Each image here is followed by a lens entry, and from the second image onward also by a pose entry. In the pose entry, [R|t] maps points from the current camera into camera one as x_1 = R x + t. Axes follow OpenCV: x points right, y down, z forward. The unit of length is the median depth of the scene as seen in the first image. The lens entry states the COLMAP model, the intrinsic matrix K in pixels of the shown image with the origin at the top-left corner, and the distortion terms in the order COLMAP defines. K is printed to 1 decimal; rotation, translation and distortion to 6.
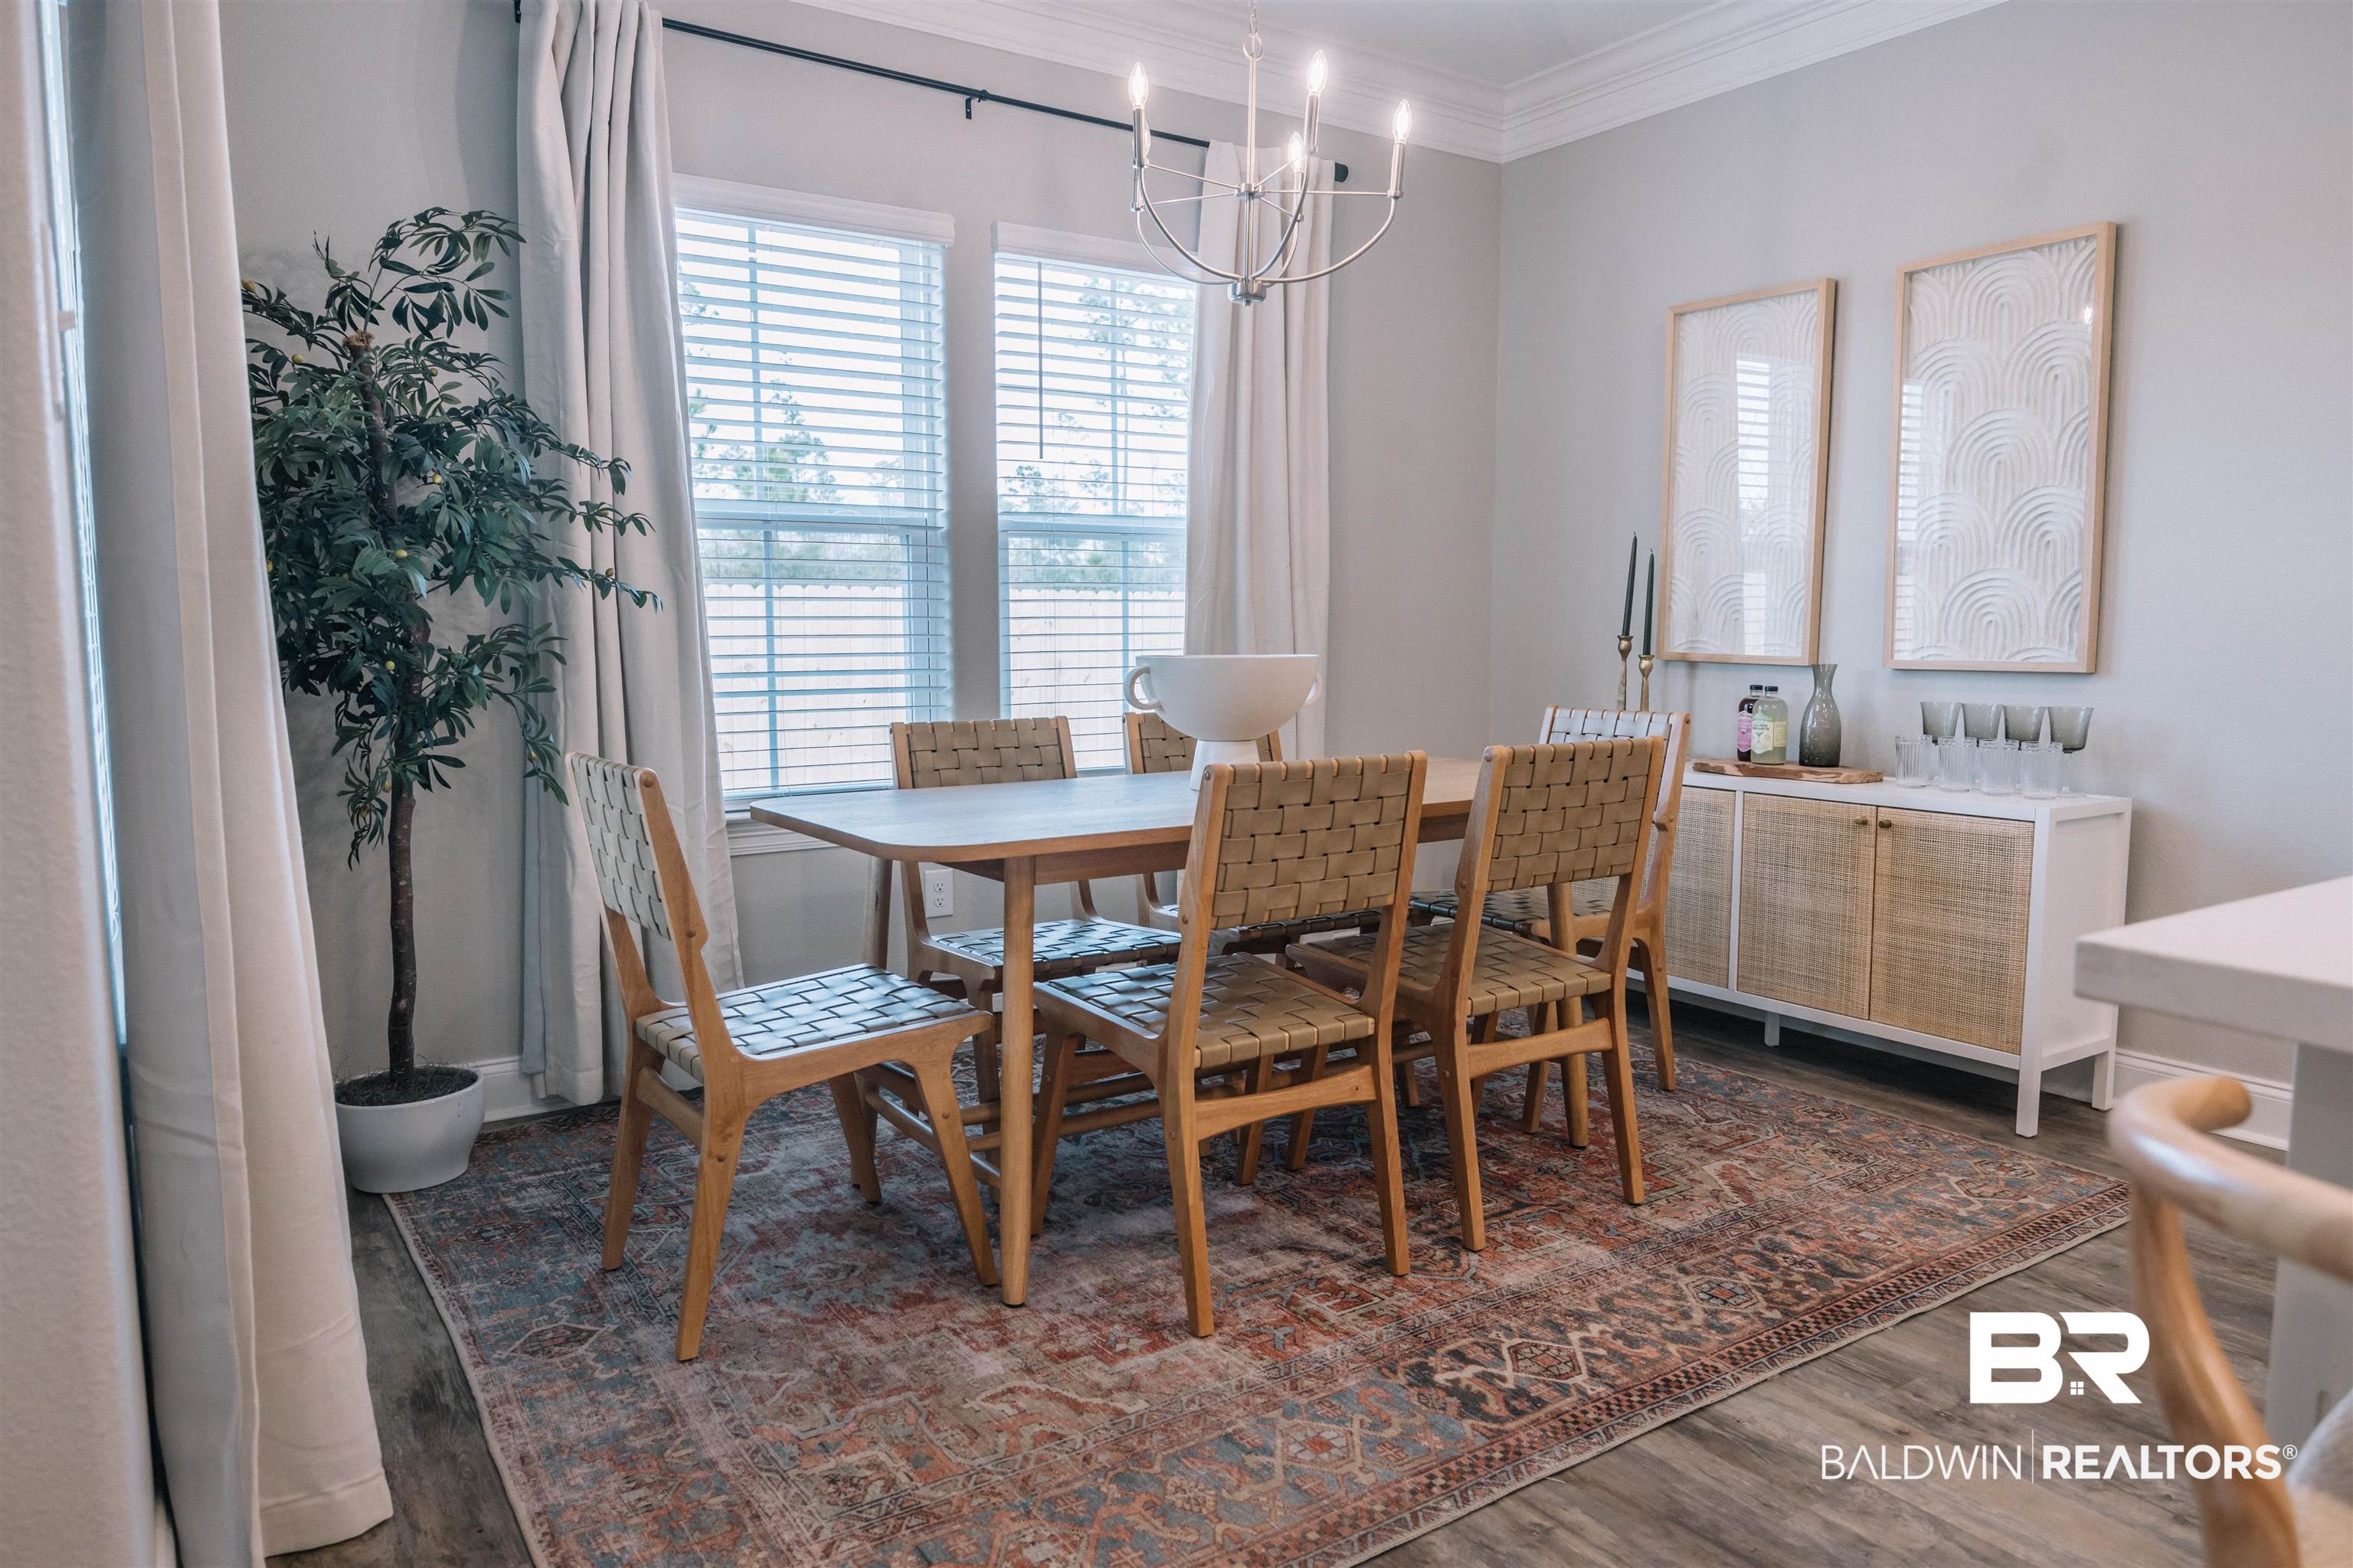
lens RADIAL K [[1577.0, 0, 1176.5], [0, 1577.0, 784.0], [0, 0, 1]] dist [-0.004098, -0.000063]
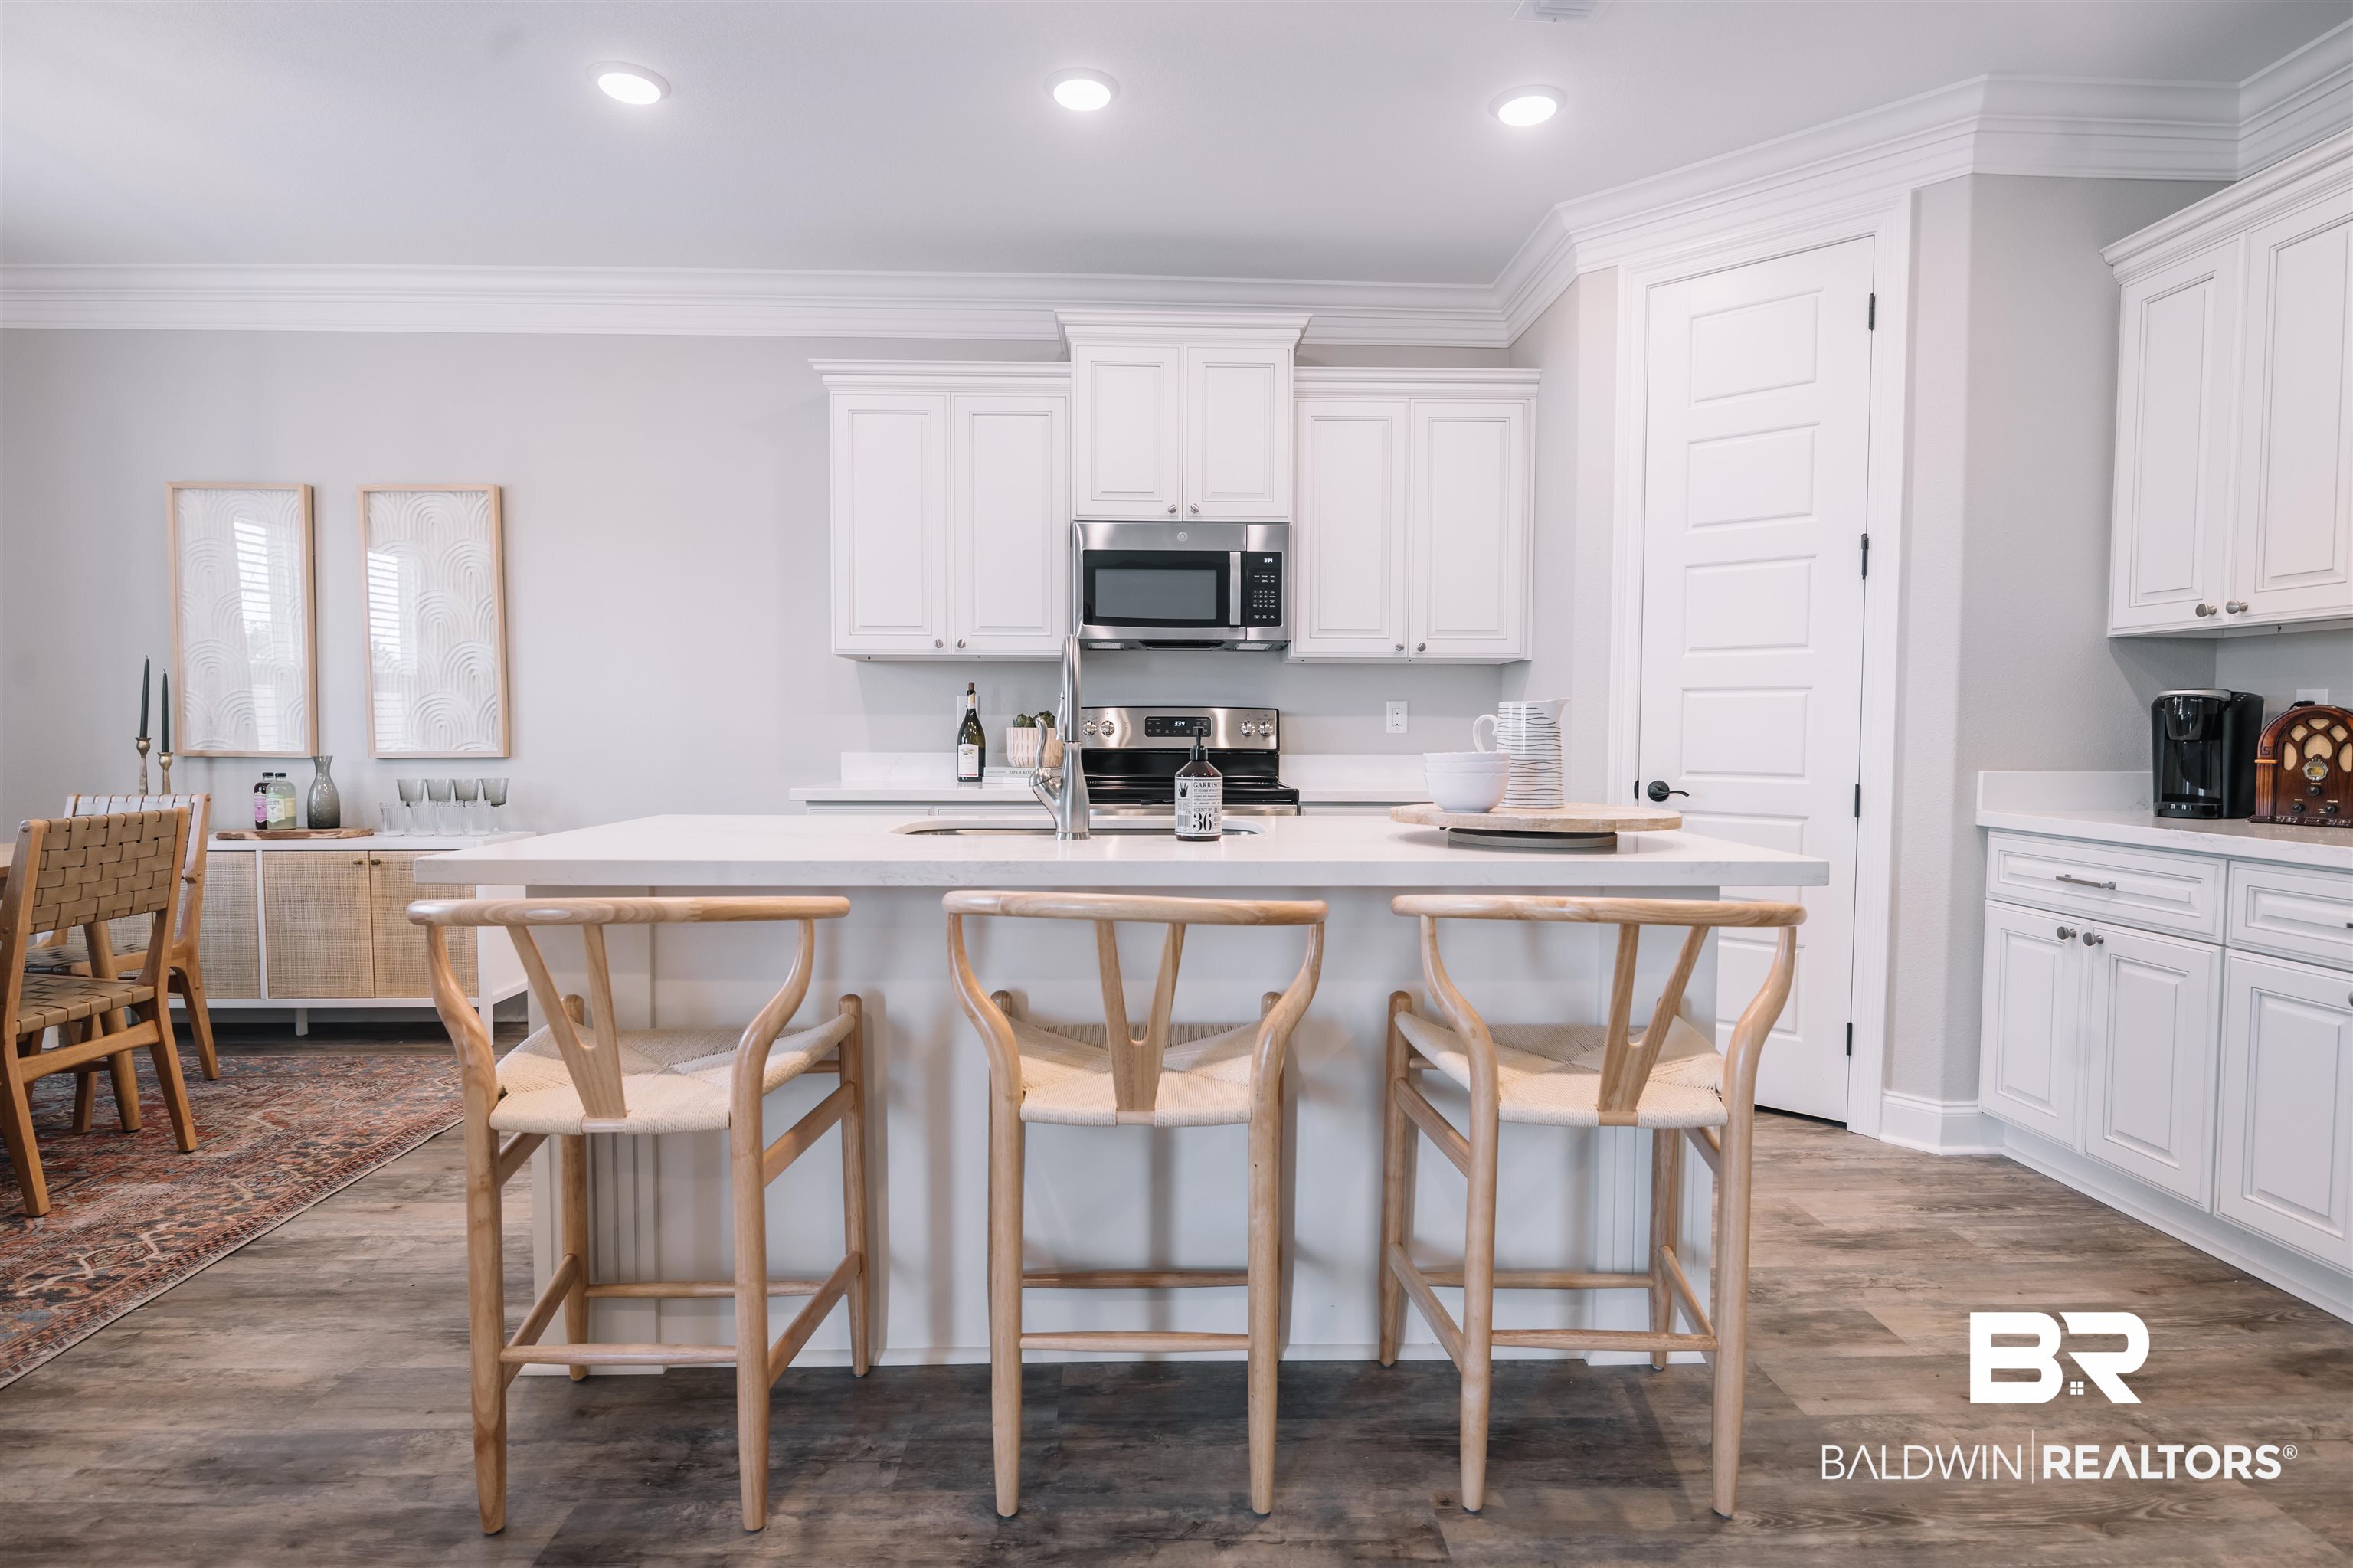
lens RADIAL K [[1182.8, 0, 1170.8], [0, 1182.8, 781.8], [0, 0, 1]] dist [-0.013693, 0.000613]
pose [[0.539618, -0.038851, 0.841013, -0.082353], [0.086043, 0.996249, -0.009185, 0.028000], [-0.837502, 0.077320, 0.540937, -0.259649]]
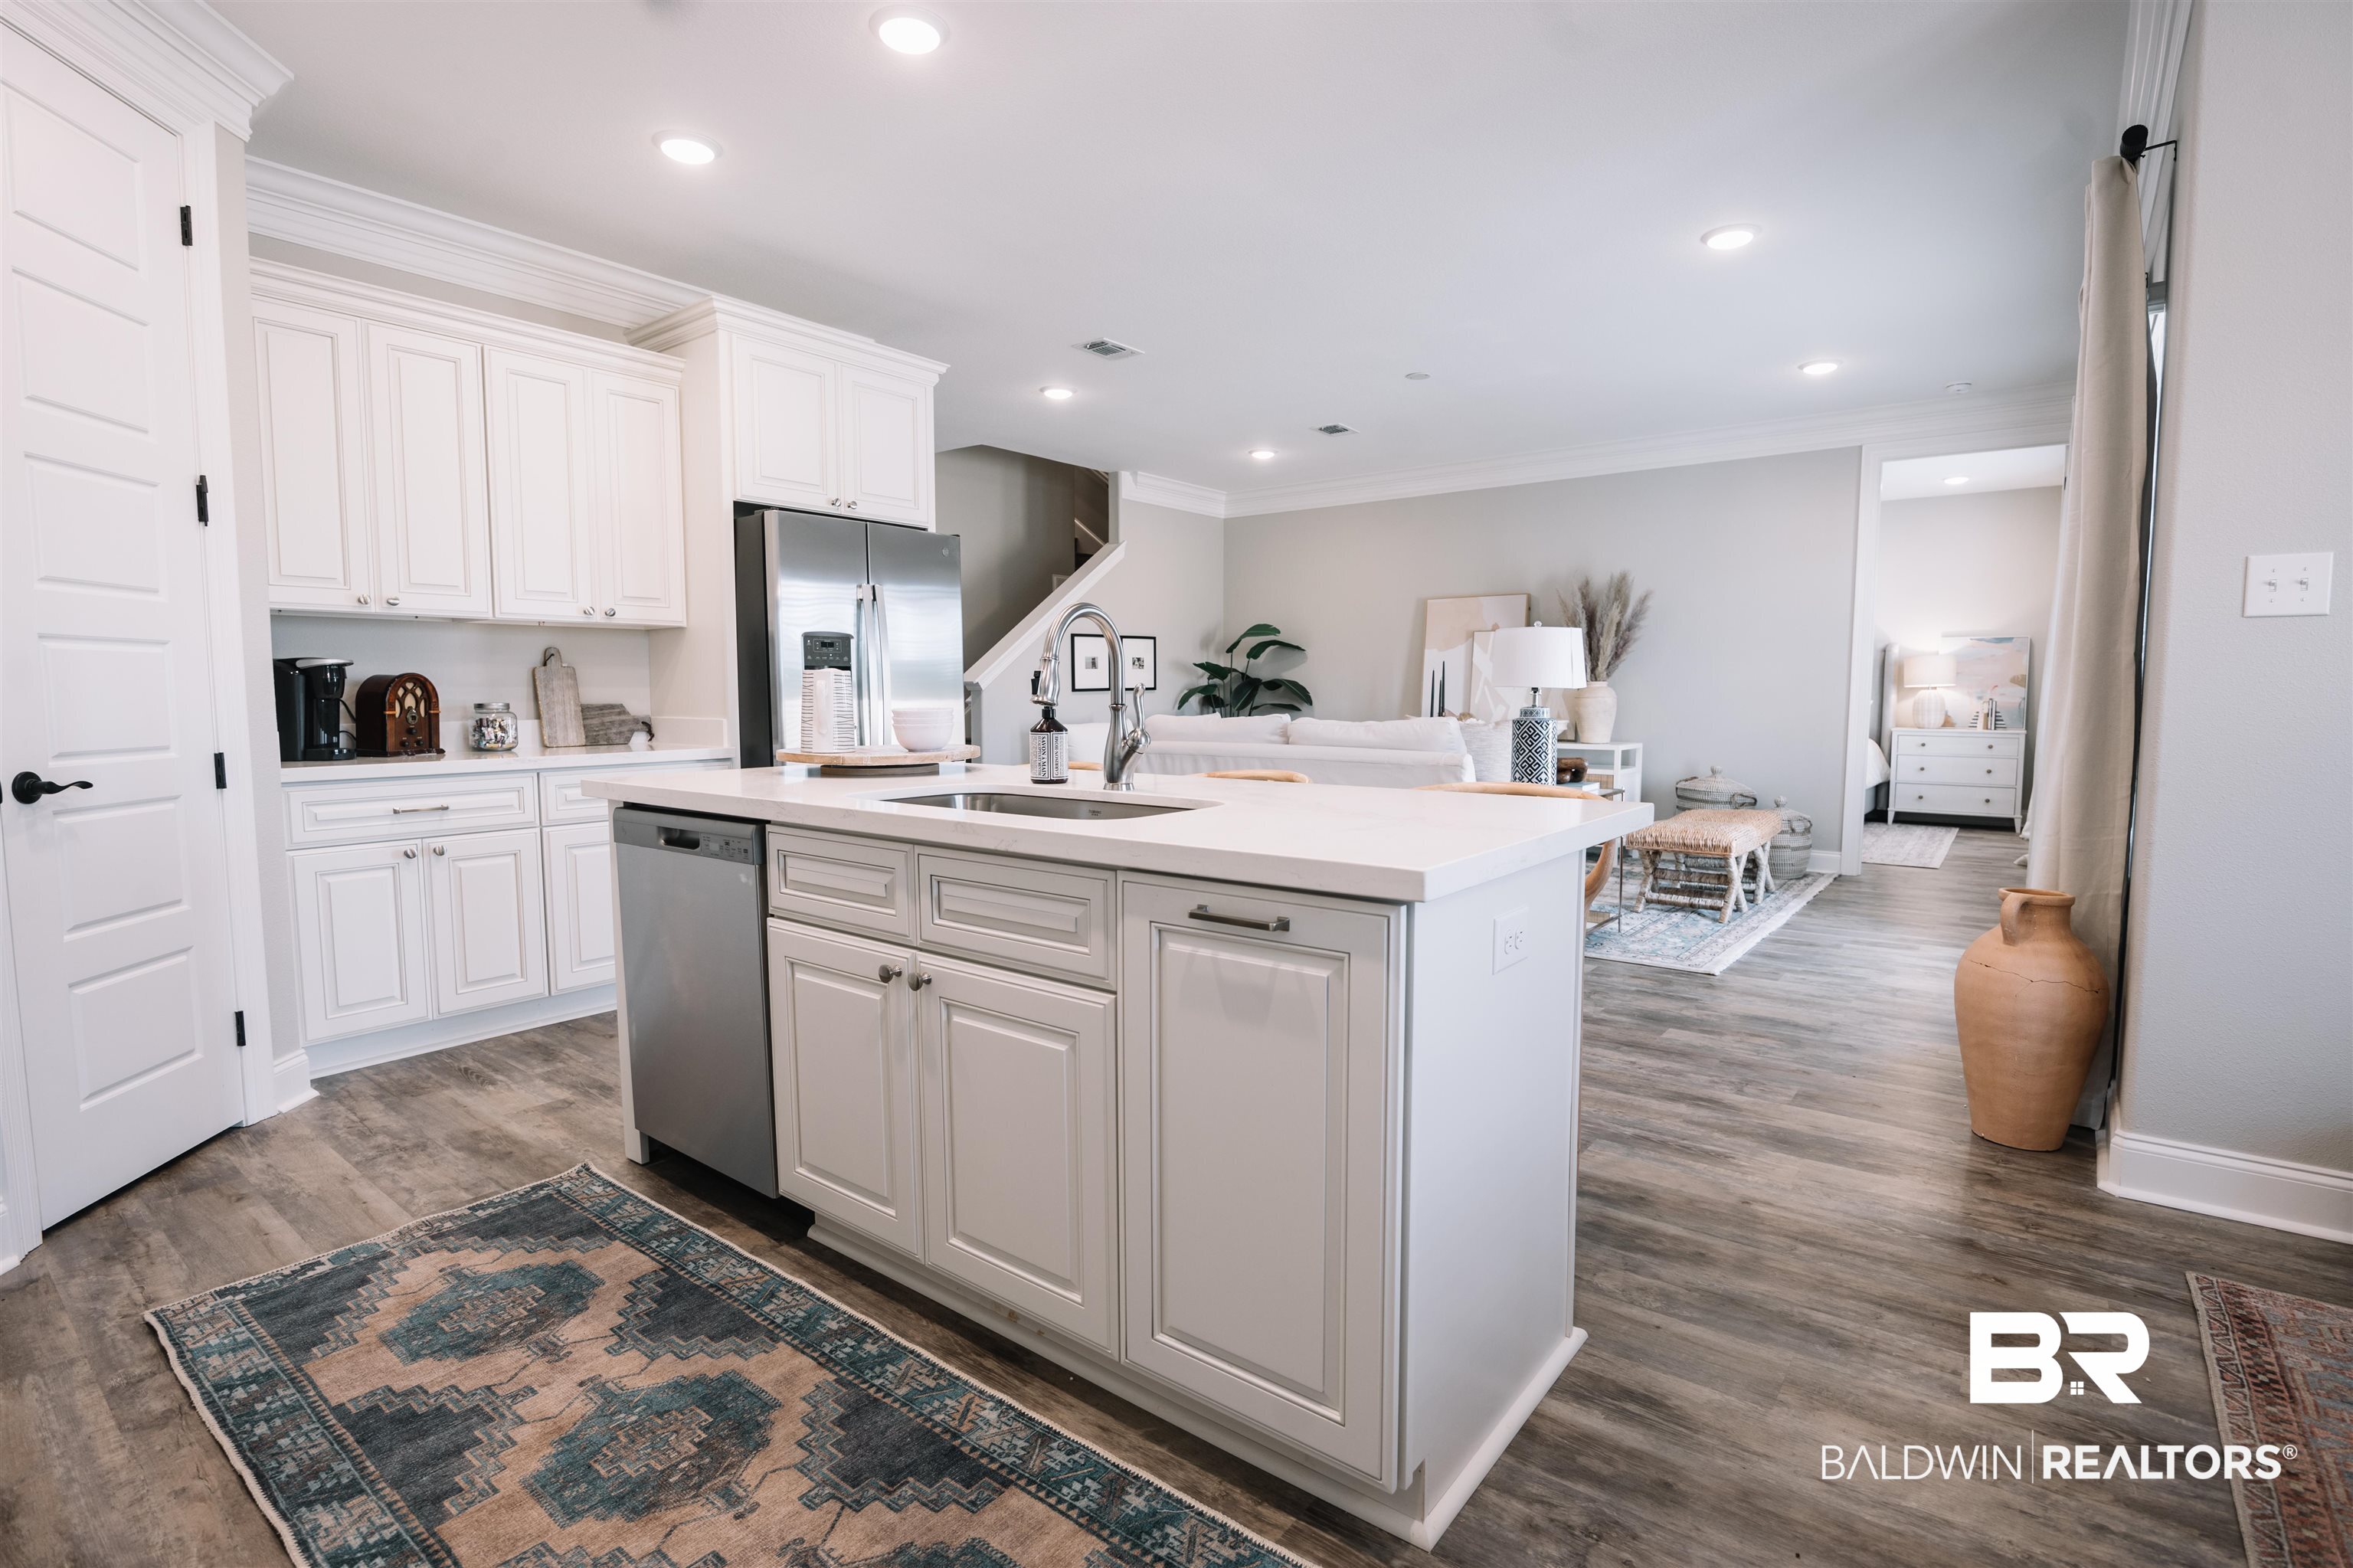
lens RADIAL K [[1121.0, 0, 1194.9], [0, 1121.0, 778.4], [0, 0, 1]] dist [-0.012886, 0.000230]
pose [[-0.950909, 0.023900, -0.308545, 0.587183], [-0.033318, 0.983312, 0.178851, -0.082364], [0.307671, 0.180351, -0.934244, 0.780681]]
